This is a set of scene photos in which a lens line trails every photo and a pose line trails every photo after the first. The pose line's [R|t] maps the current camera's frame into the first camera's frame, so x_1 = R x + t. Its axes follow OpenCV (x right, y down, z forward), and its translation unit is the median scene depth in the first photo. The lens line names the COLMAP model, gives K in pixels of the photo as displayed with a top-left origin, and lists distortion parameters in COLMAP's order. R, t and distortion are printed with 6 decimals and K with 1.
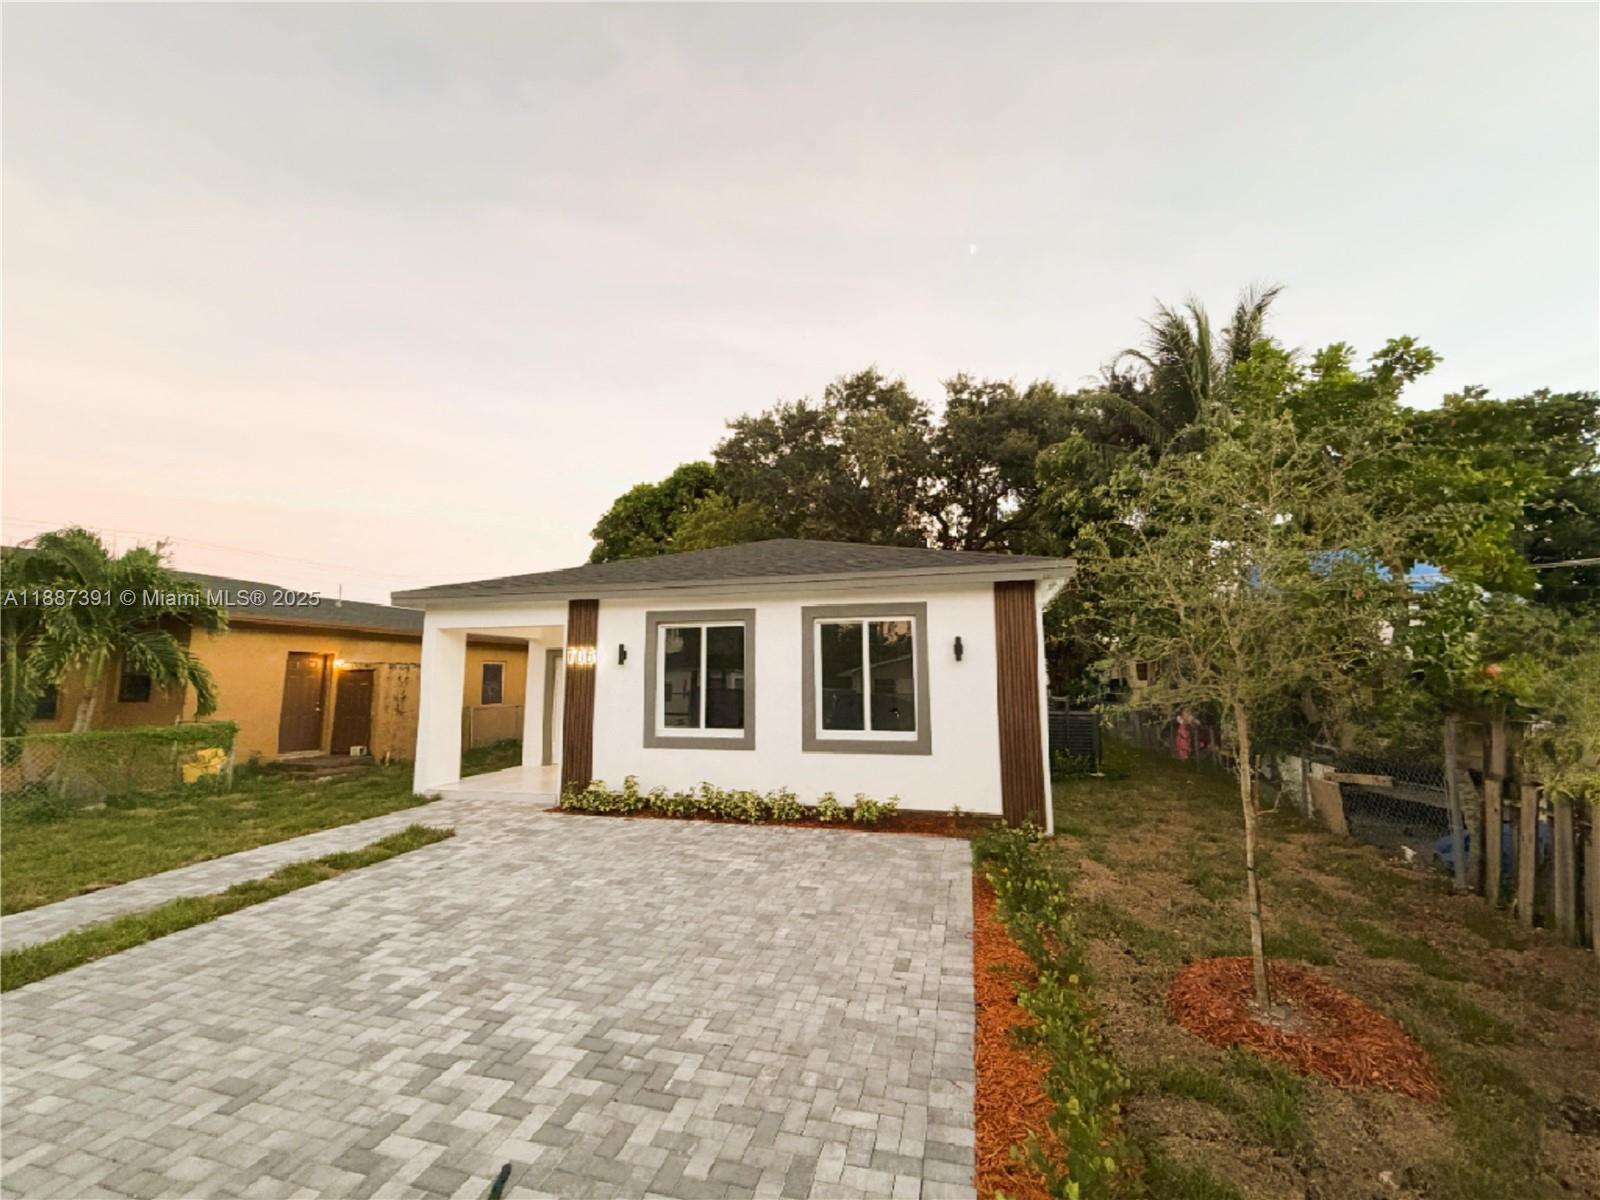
lens RADIAL K [[638.1, 0, 799.5], [0, 638.1, 600.5], [0, 0, 1]] dist [0.000897, -0.000015]
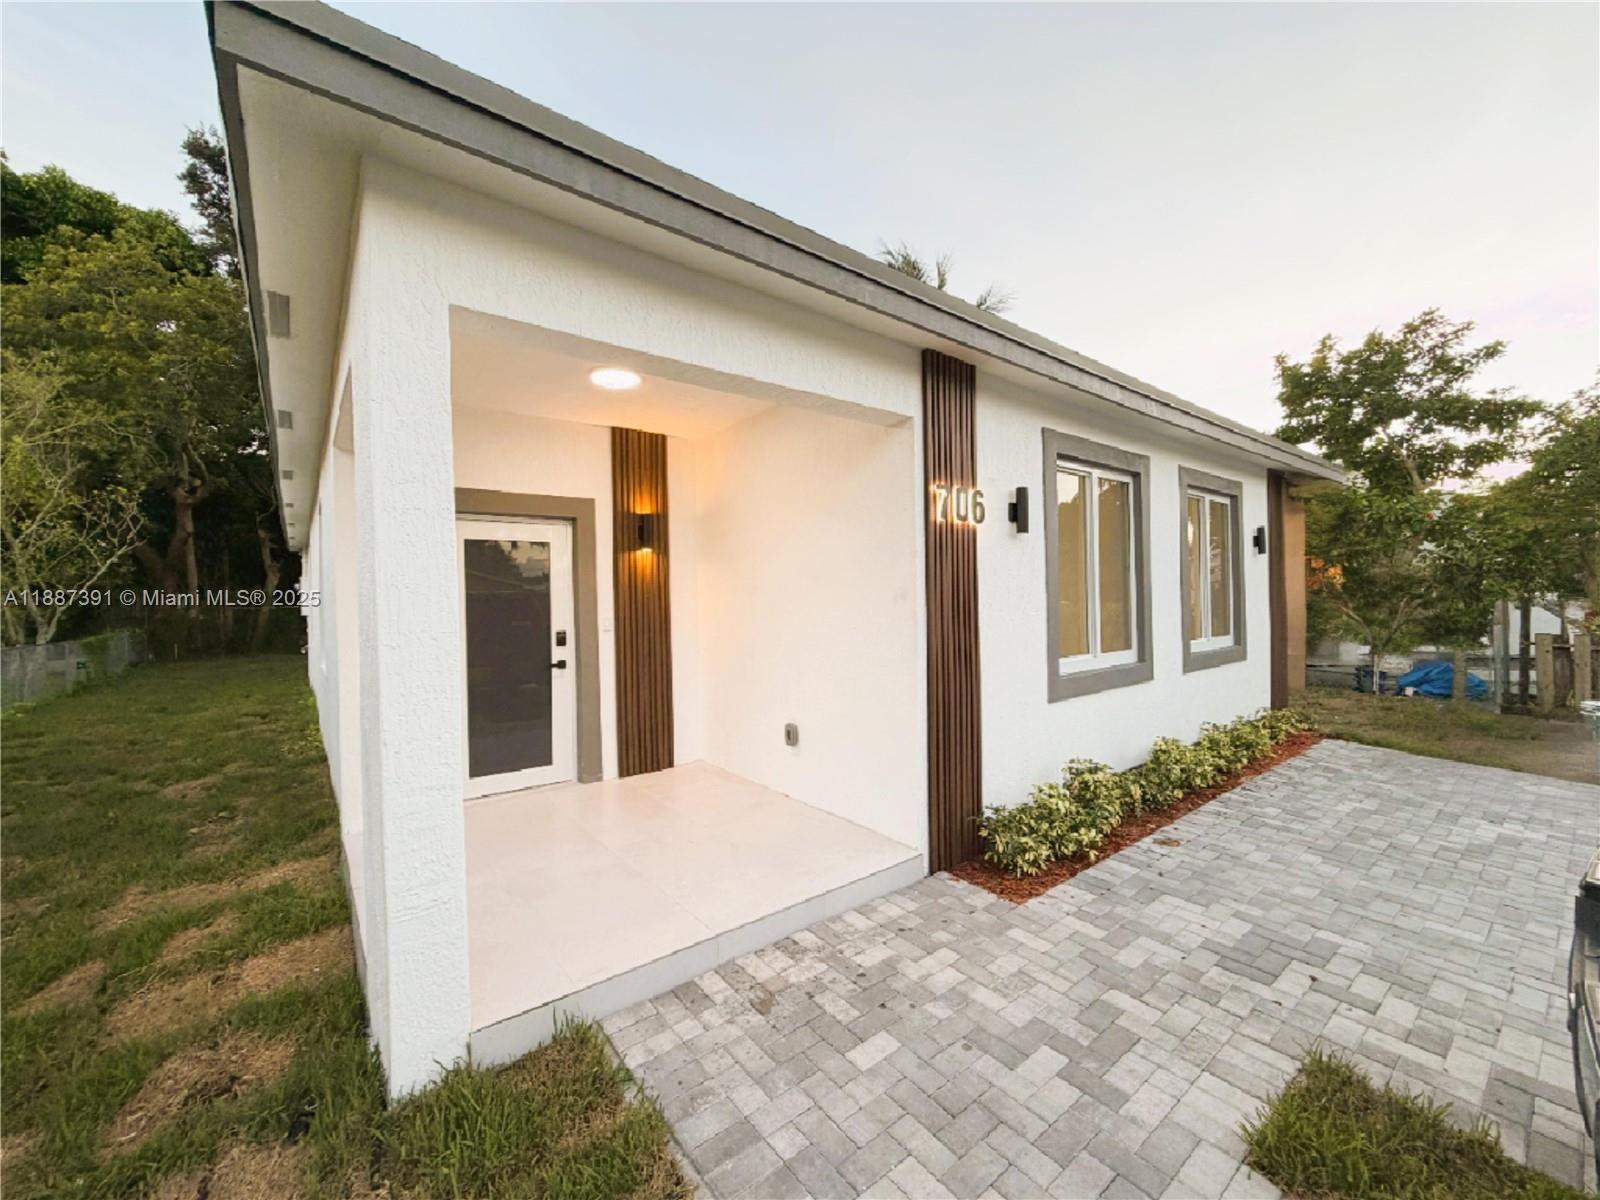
lens RADIAL K [[638.1, 0, 798.3], [0, 638.1, 603.7], [0, 0, 1]] dist [0.000897, -0.000015]
pose [[0.598219, -0.013635, 0.801217, -0.740165], [-0.083473, 0.993355, 0.079229, 0.128431], [-0.796973, -0.114277, 0.593106, 0.849318]]
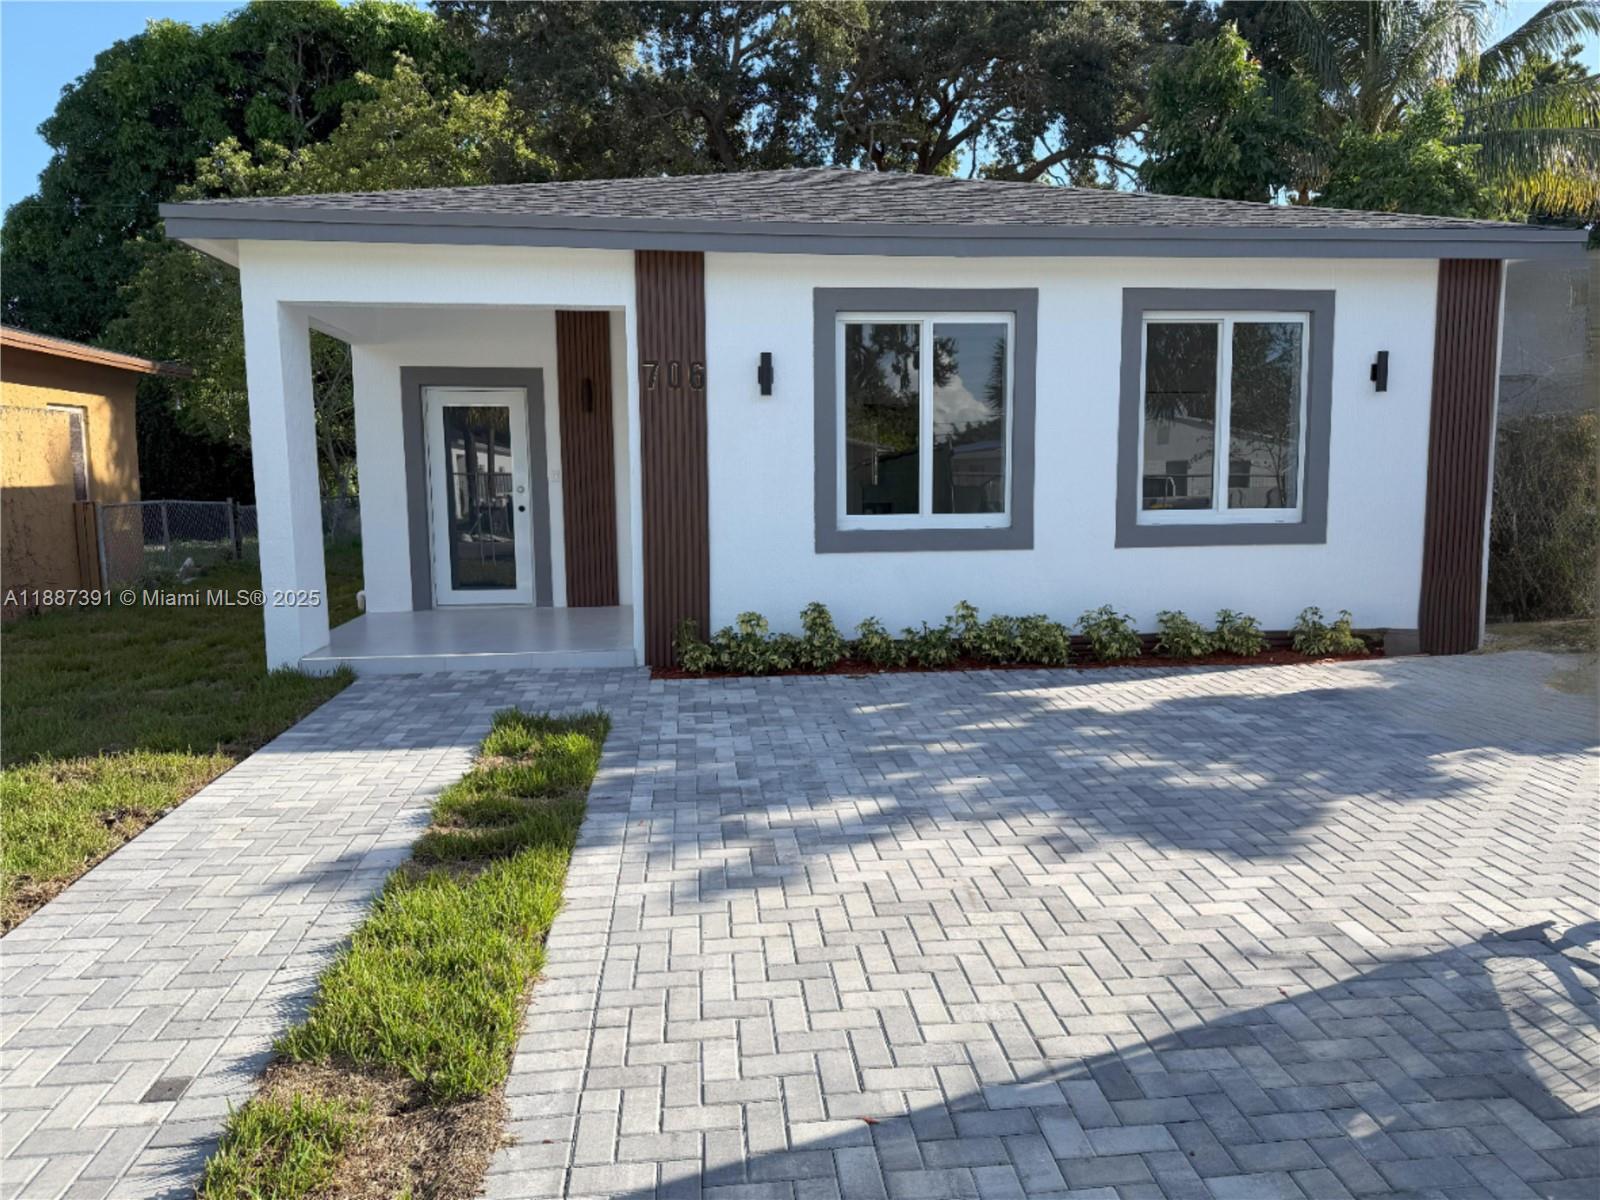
lens RADIAL K [[1120.0, 0, 808.9], [0, 1120.0, 603.7], [0, 0, 1]] dist [0.055353, -0.053874]
pose [[0.931679, -0.044960, 0.360490, -0.574379], [-0.040443, 0.973307, 0.225914, 0.060761], [-0.361025, -0.225058, 0.904992, 0.146697]]
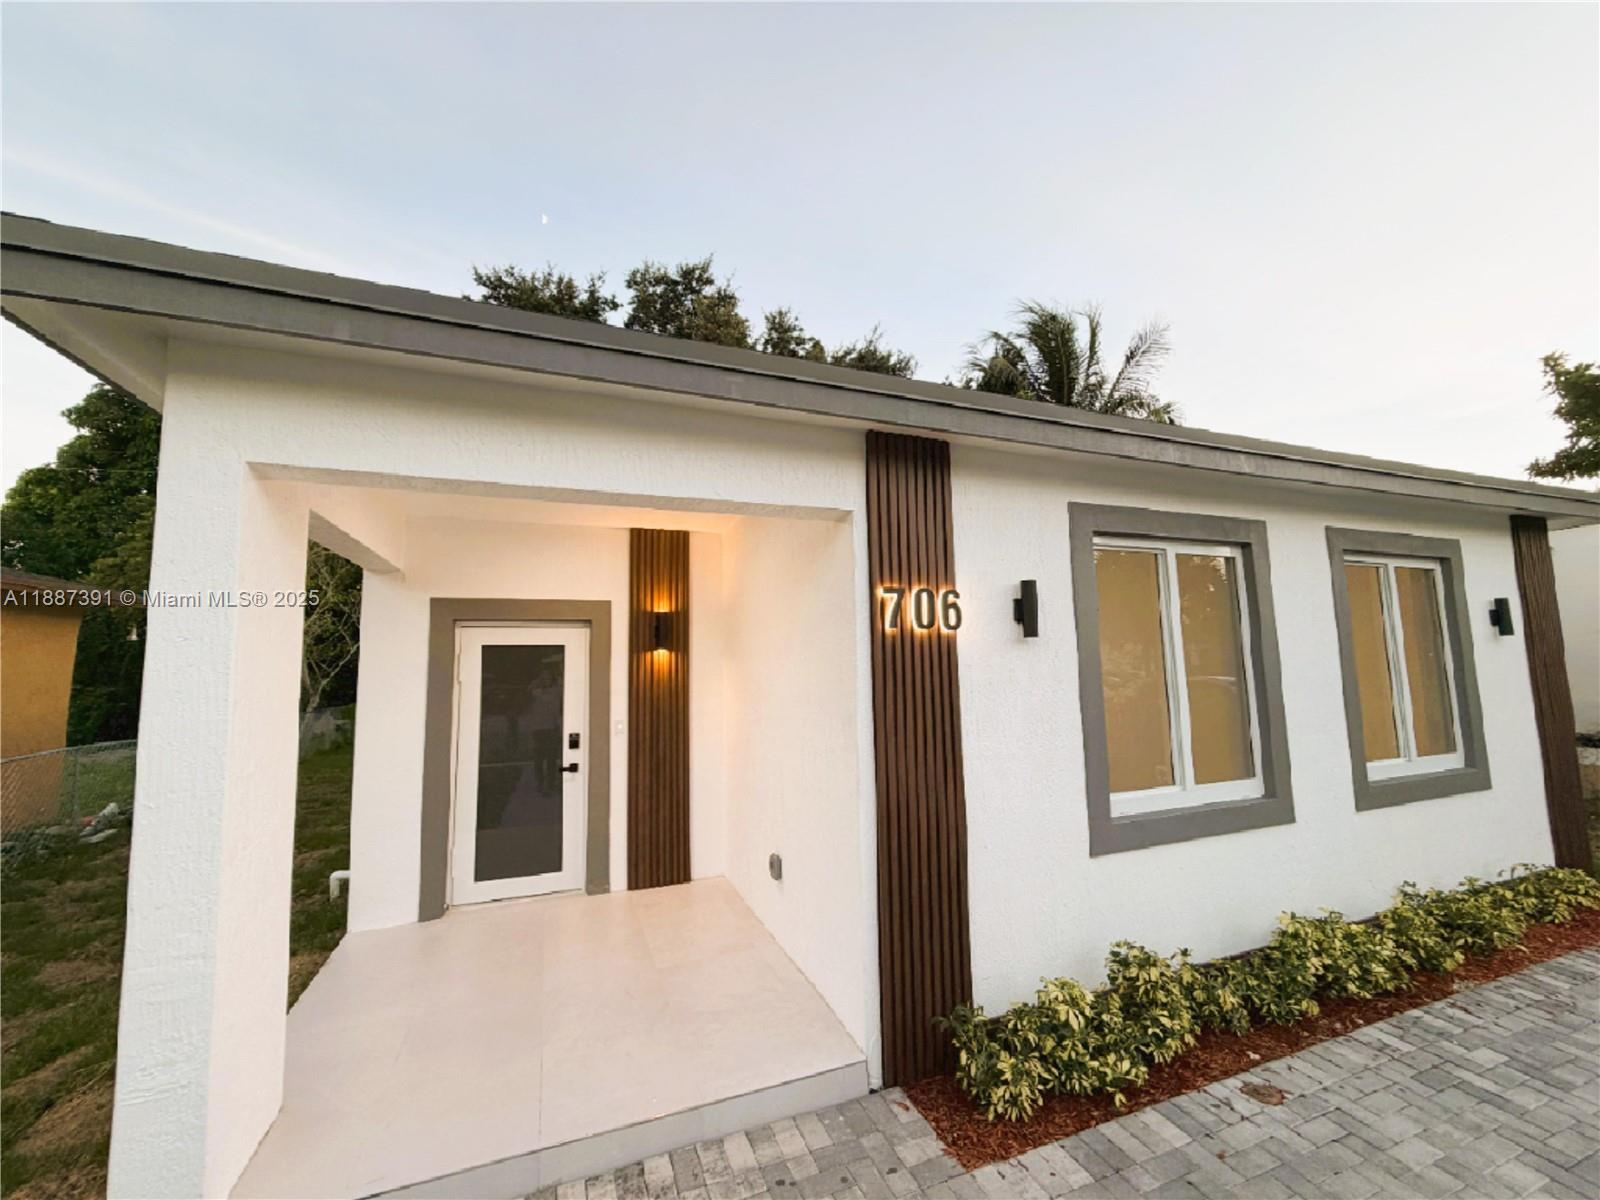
lens RADIAL K [[638.1, 0, 796.3], [0, 638.1, 603.7], [0, 0, 1]] dist [0.000897, -0.000015]
pose [[0.805957, 0.044918, 0.590268, -0.600735], [-0.057487, 0.998343, 0.002521, 0.089030], [-0.589177, -0.035964, 0.807204, 0.784870]]
